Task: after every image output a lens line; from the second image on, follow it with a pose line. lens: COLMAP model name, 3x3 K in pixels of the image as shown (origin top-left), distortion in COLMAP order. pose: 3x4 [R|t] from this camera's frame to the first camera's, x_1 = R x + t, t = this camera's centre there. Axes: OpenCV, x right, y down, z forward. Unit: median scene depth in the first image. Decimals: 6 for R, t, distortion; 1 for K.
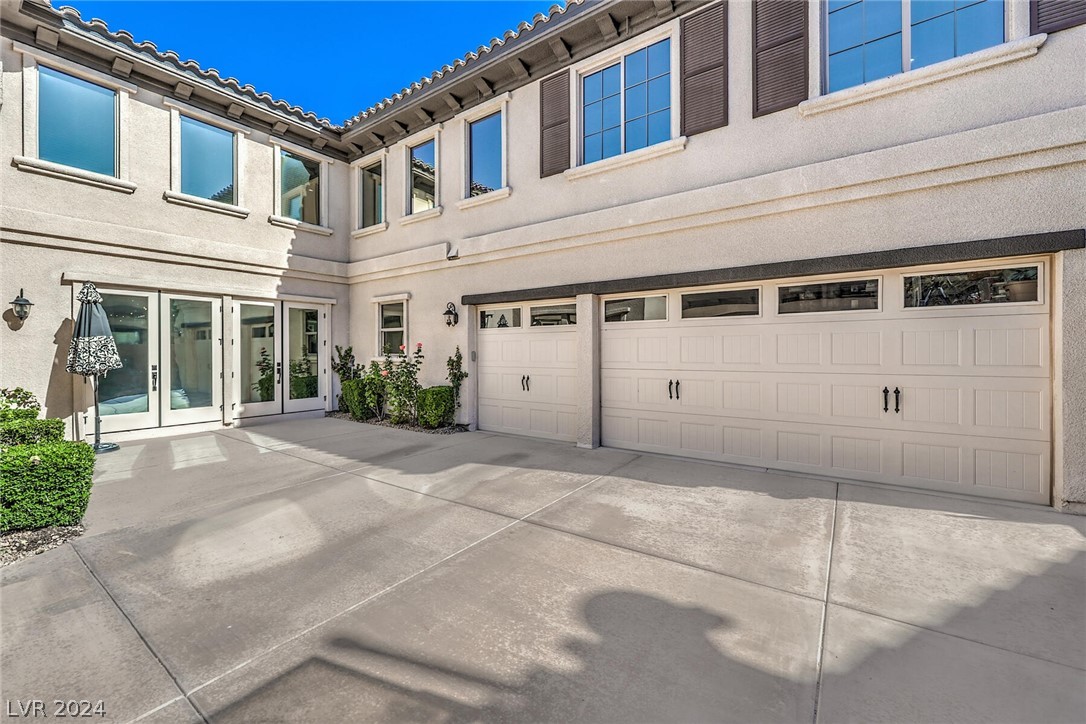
lens RADIAL K [[442.0, 0, 539.8], [0, 442.0, 351.9], [0, 0, 1]] dist [-0.001863, -0.000080]
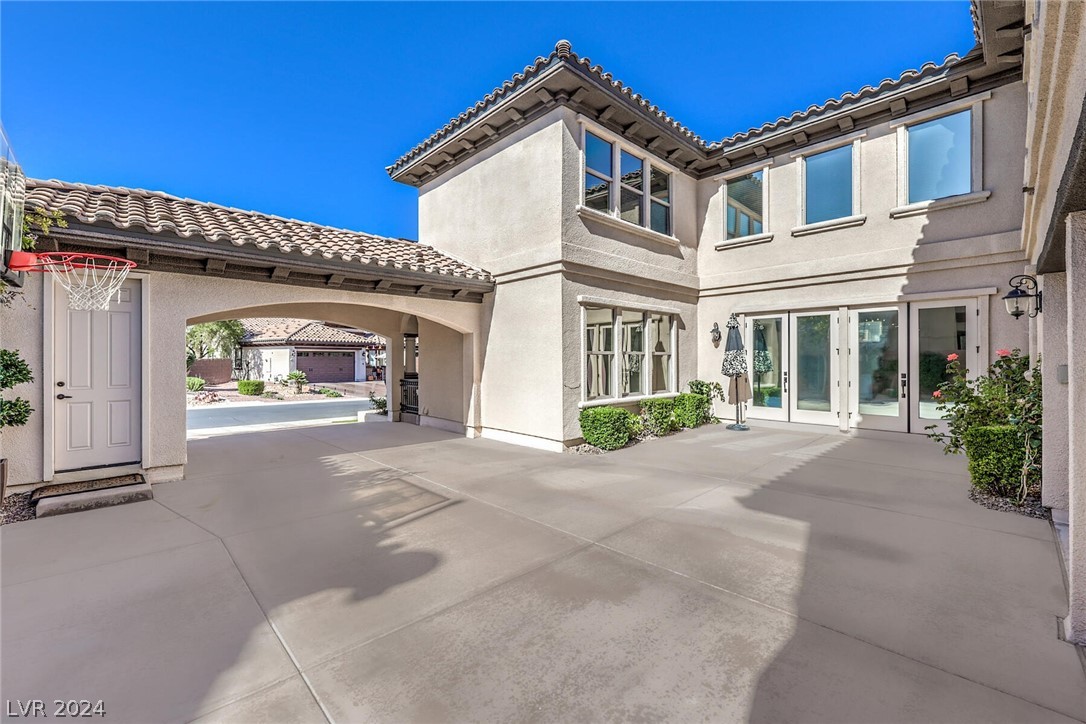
lens RADIAL K [[442.0, 0, 539.8], [0, 442.0, 351.9], [0, 0, 1]] dist [-0.001863, -0.000080]
pose [[-0.195056, -0.012298, -0.980715, 0.743019], [0.001876, 0.999915, -0.012911, -0.017152], [0.980790, -0.004358, -0.195016, 0.863093]]
